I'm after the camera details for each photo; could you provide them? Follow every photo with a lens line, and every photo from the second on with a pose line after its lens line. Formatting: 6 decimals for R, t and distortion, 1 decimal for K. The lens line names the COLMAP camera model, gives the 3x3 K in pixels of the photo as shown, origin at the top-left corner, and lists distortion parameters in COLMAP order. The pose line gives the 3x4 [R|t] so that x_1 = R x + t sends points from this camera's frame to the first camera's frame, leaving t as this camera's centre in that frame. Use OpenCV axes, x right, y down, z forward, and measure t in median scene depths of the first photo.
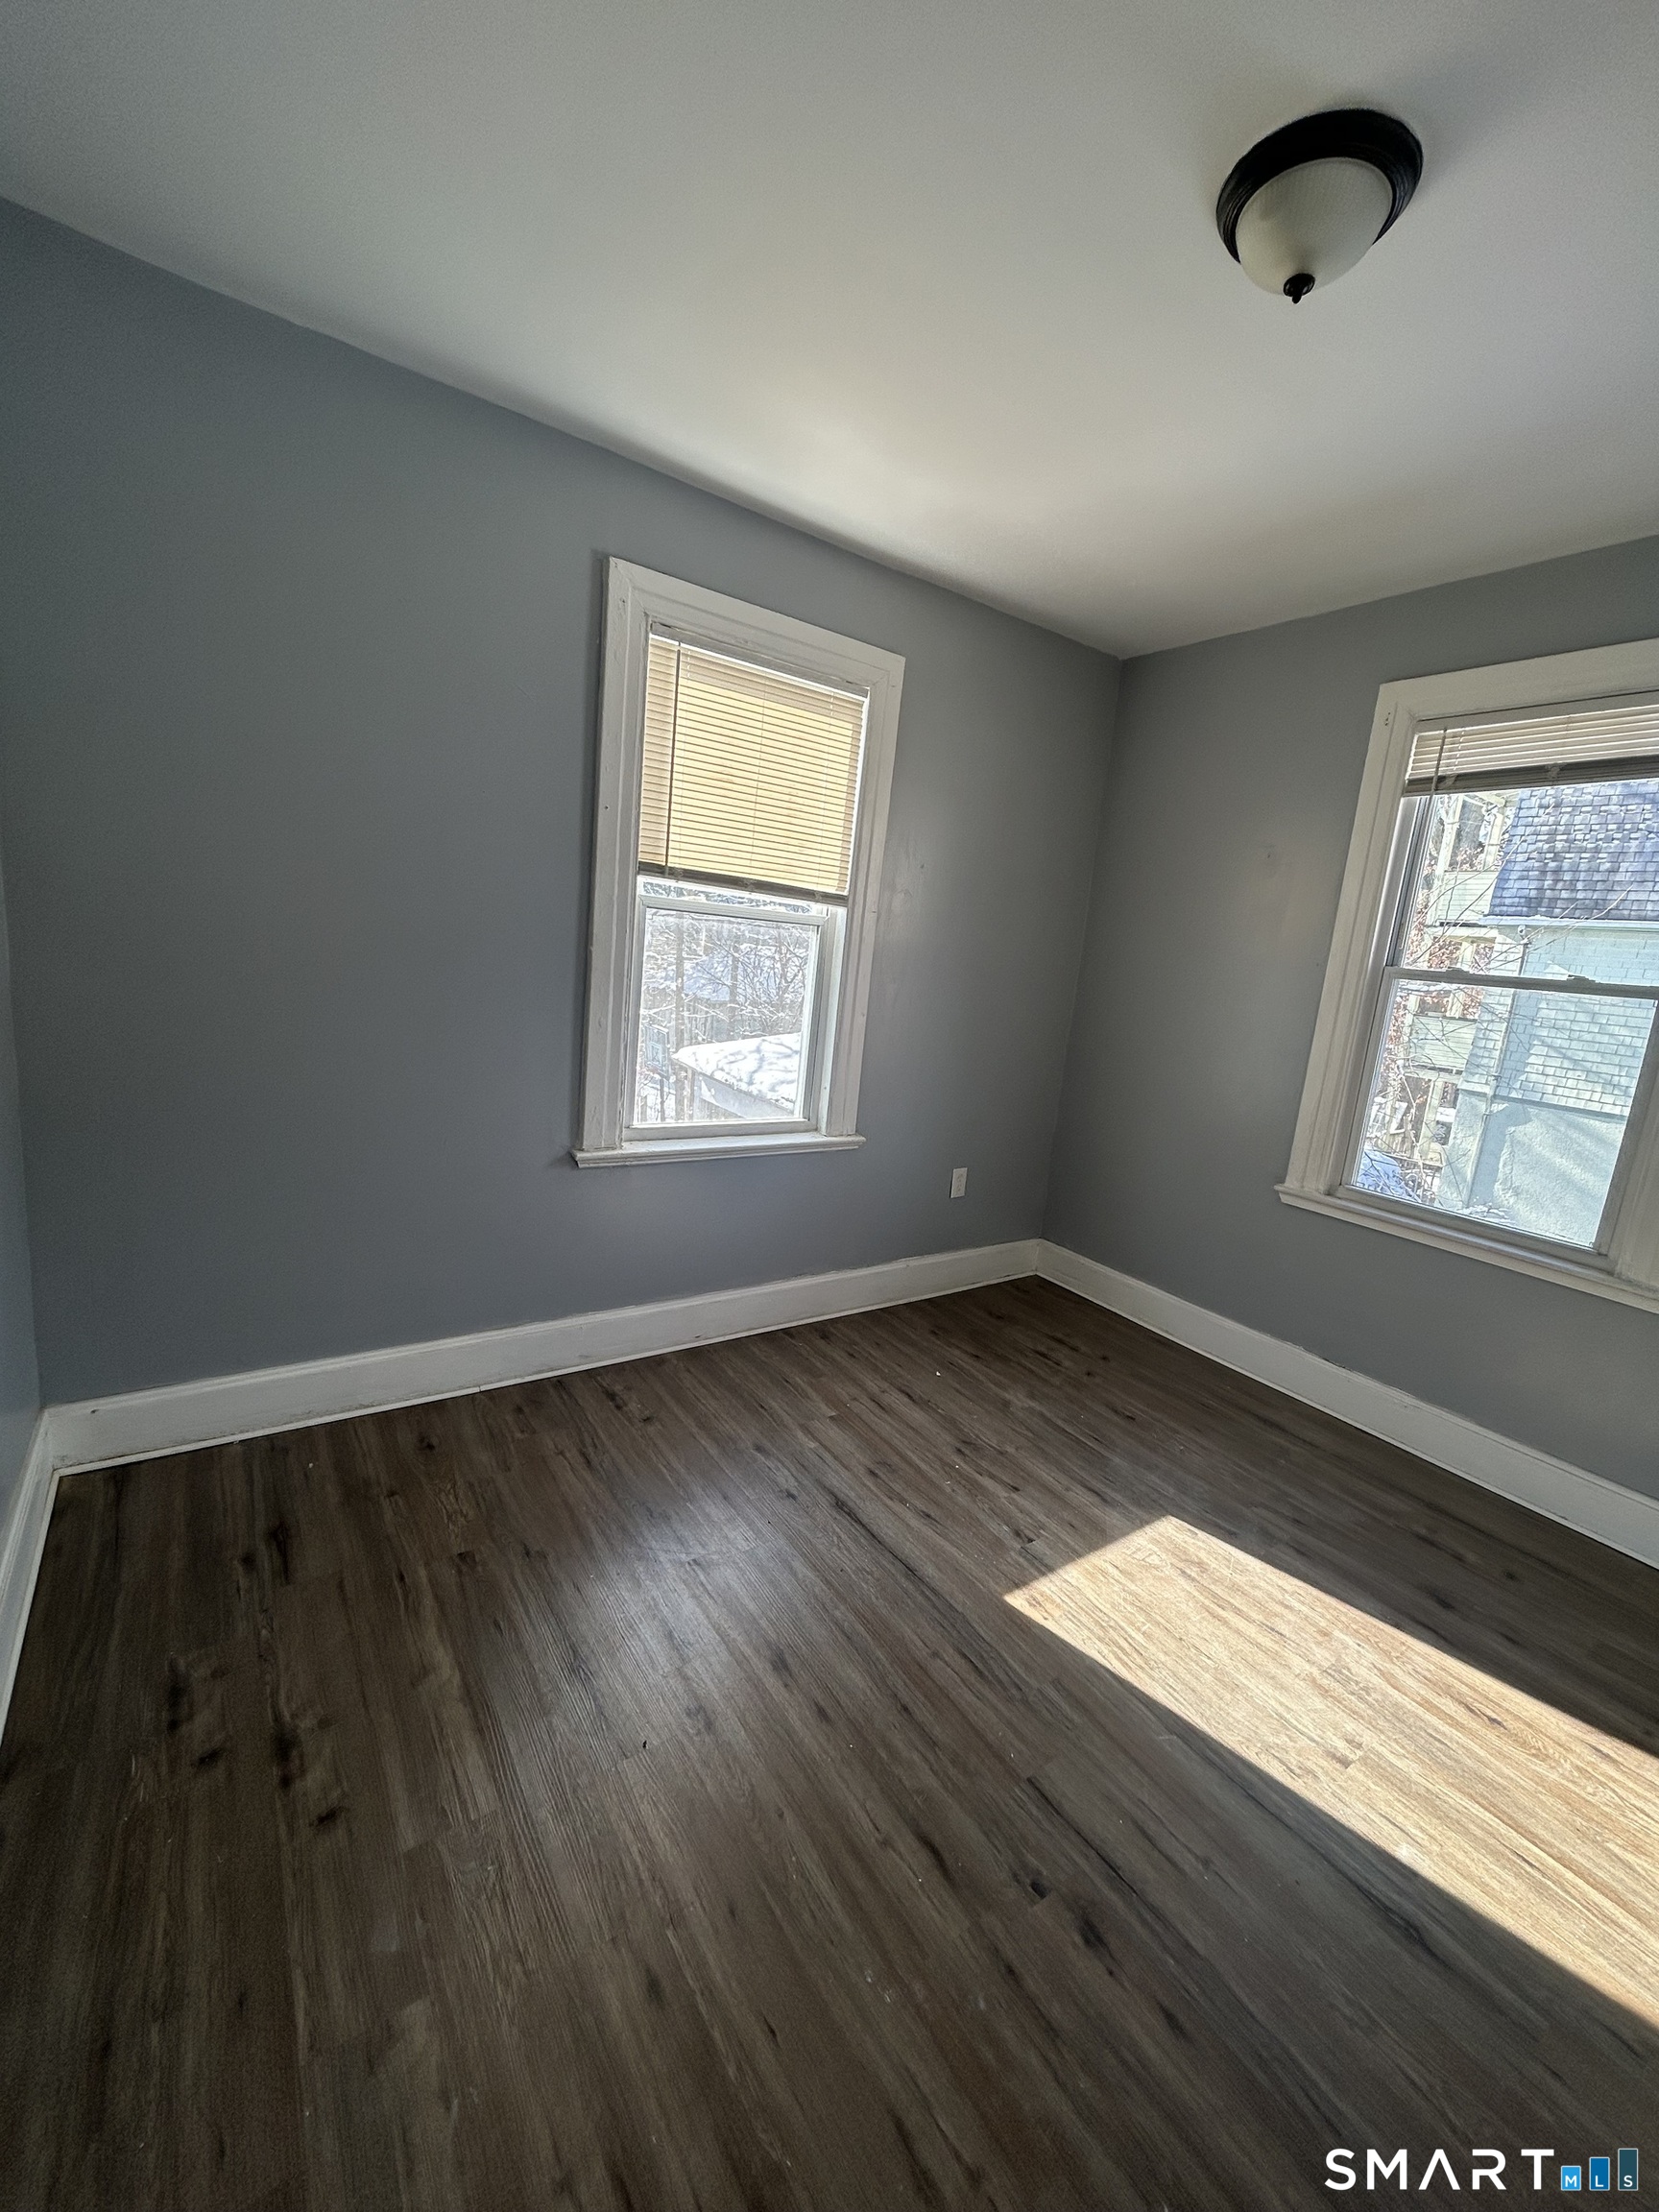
lens RADIAL K [[891.0, 0, 838.3], [0, 891.0, 1102.4], [0, 0, 1]] dist [-0.000941, 0.000378]
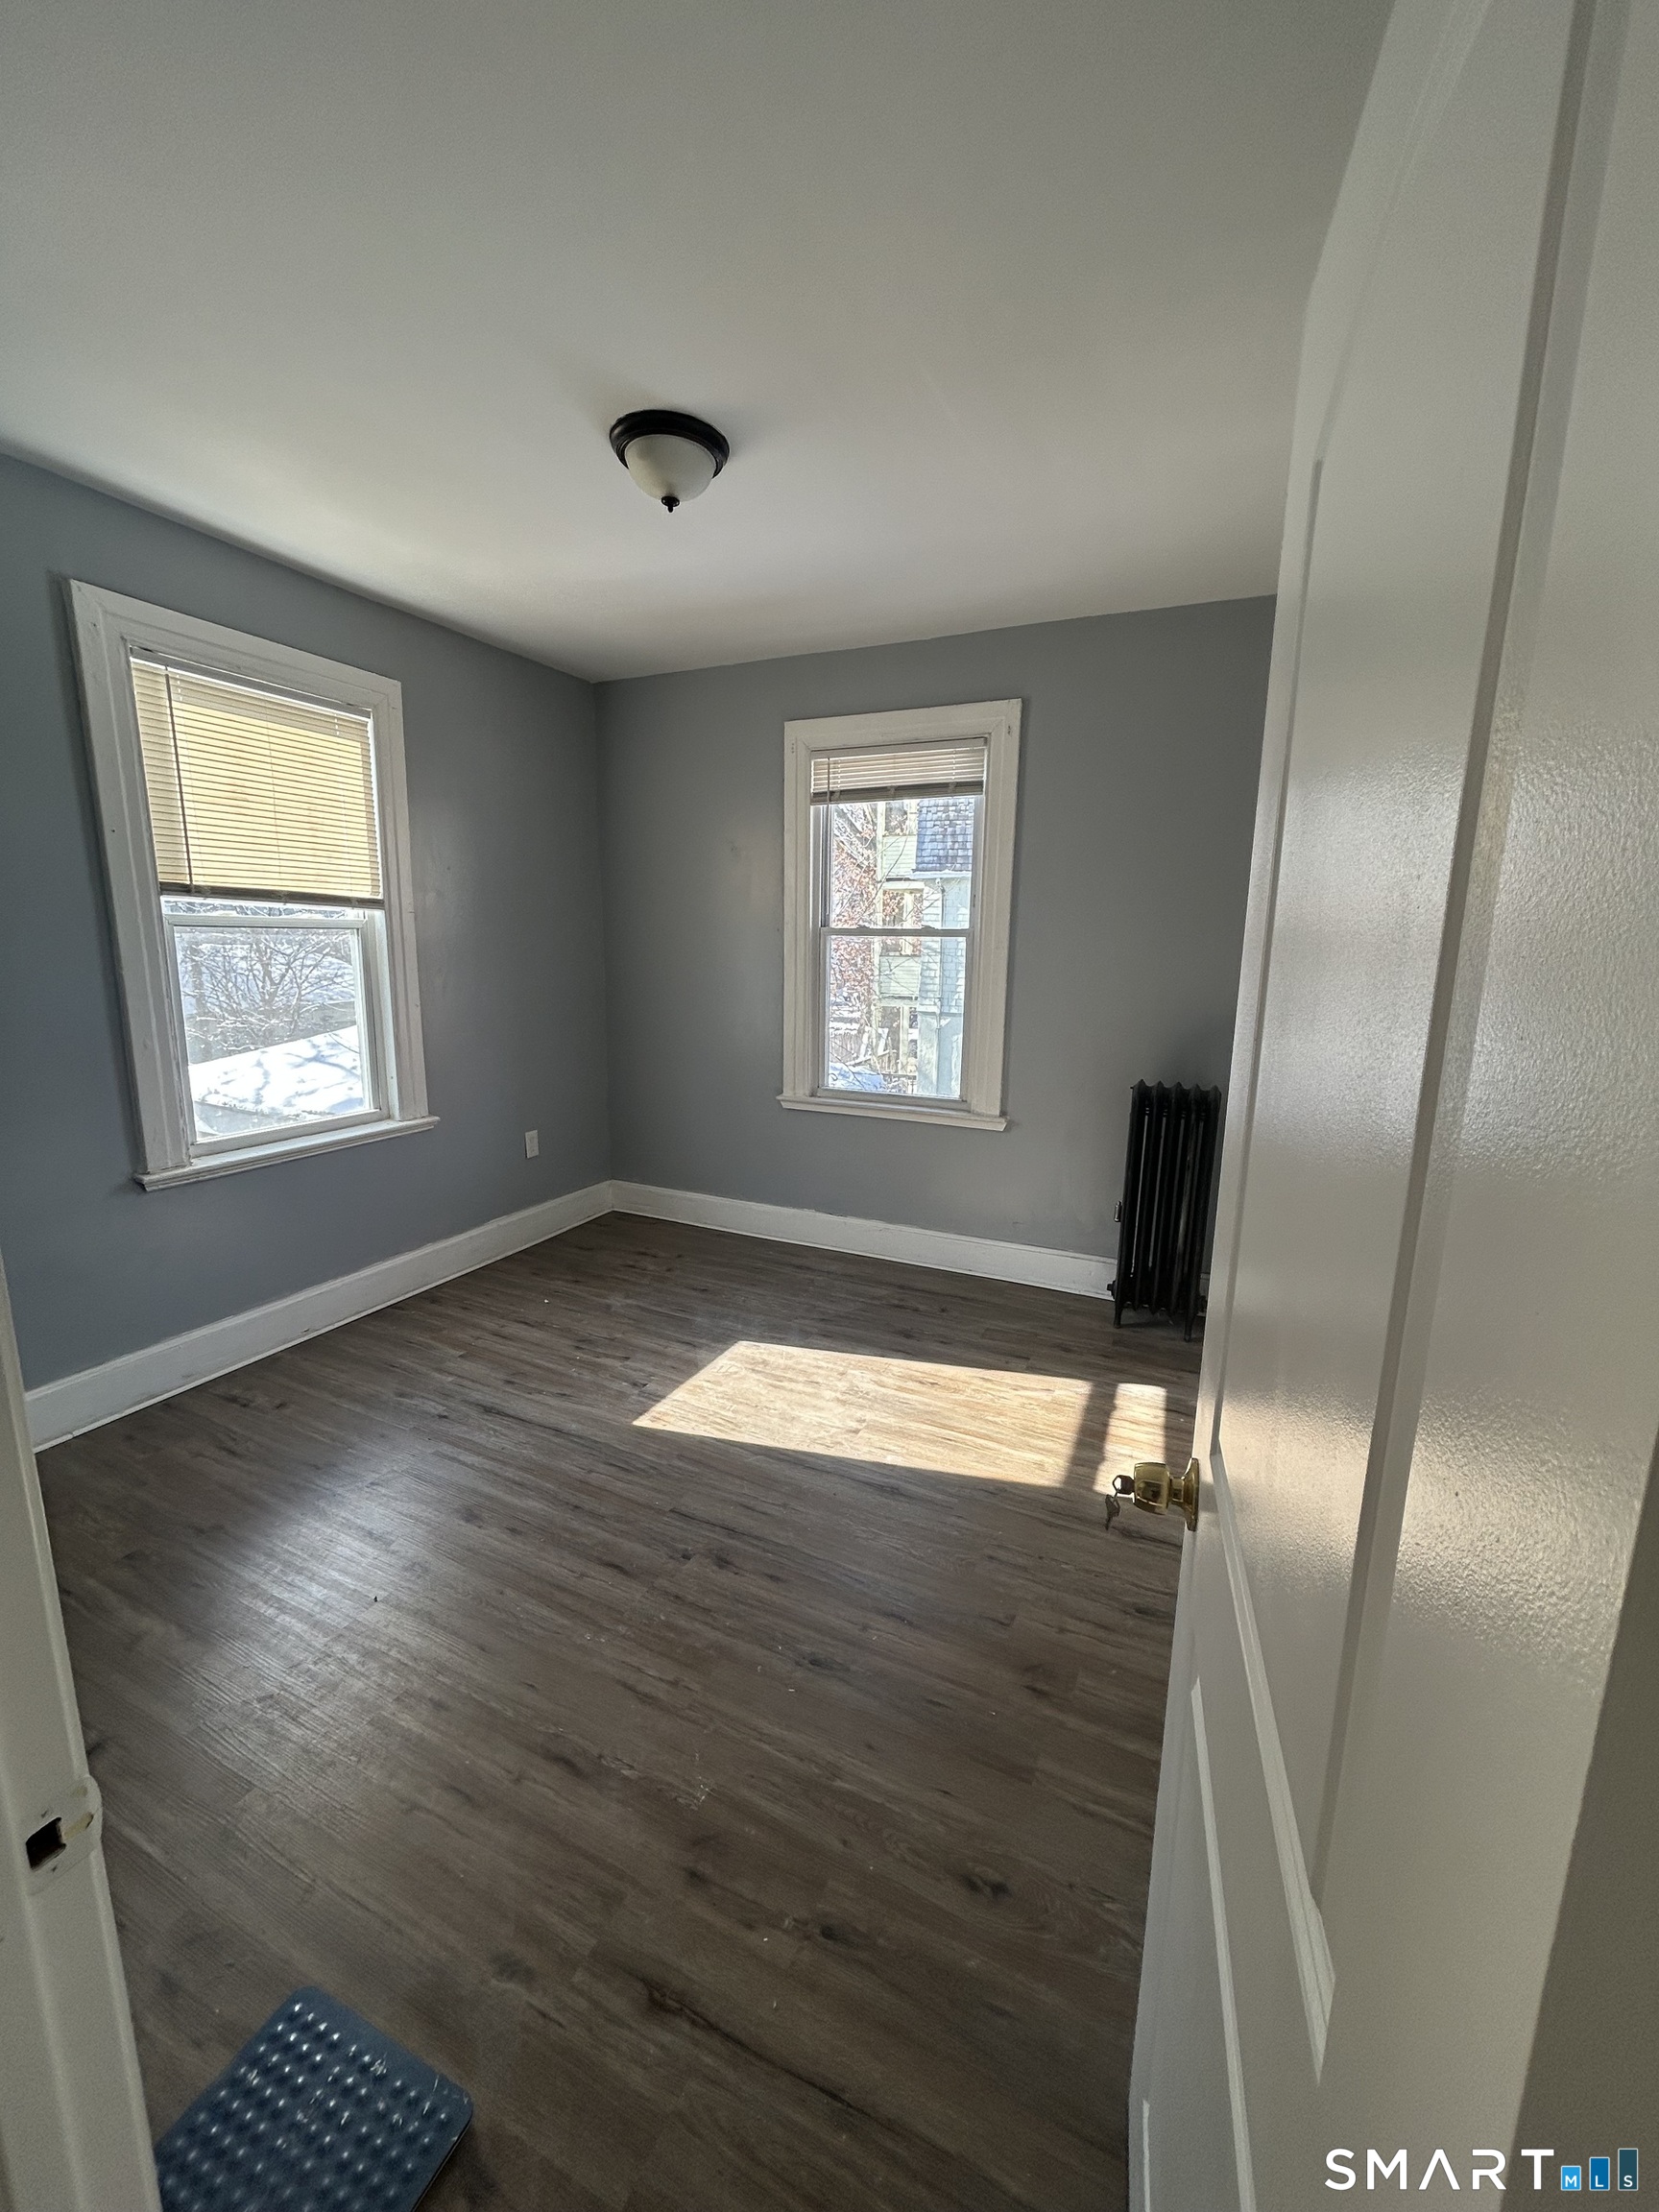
lens RADIAL K [[891.0, 0, 836.7], [0, 891.0, 1115.8], [0, 0, 1]] dist [-0.000941, 0.000378]
pose [[0.866266, -0.176231, 0.467467, -0.072703], [0.154074, 0.984347, 0.085576, 0.023898], [-0.475230, -0.002107, 0.879859, -0.252775]]
